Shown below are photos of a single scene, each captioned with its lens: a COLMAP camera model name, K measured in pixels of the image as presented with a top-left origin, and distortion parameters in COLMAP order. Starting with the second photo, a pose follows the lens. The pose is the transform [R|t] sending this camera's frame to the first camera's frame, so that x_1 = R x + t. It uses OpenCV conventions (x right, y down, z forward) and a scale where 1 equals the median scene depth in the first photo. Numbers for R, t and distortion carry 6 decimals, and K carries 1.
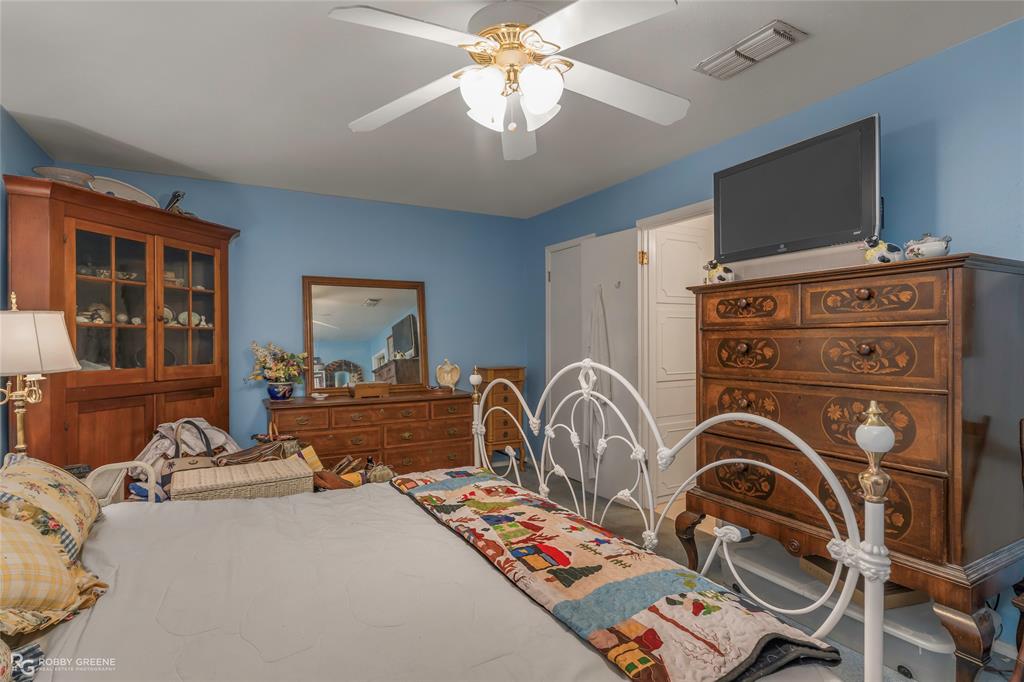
lens RADIAL K [[518.8, 0, 512.0], [0, 518.8, 341.0], [0, 0, 1]] dist [0.001518, 0.000319]
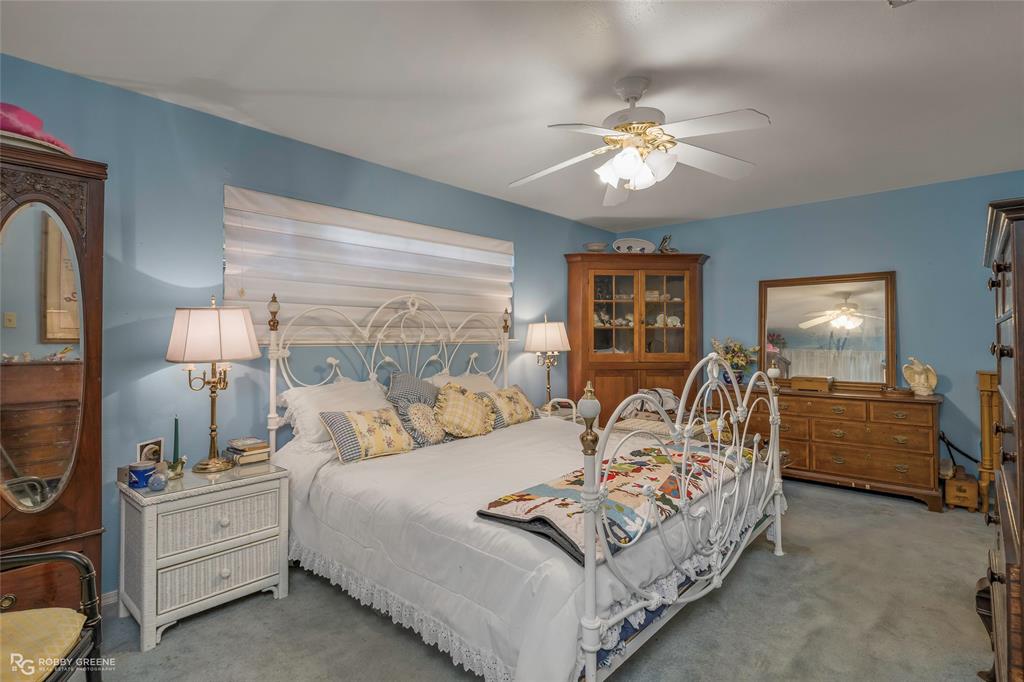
lens RADIAL K [[518.8, 0, 512.0], [0, 518.8, 341.0], [0, 0, 1]] dist [0.001518, 0.000319]
pose [[0.315556, 0.009095, -0.948863, 0.675330], [0.000158, 0.999954, 0.009637, -0.002047], [0.948907, -0.003191, 0.315540, 0.129003]]
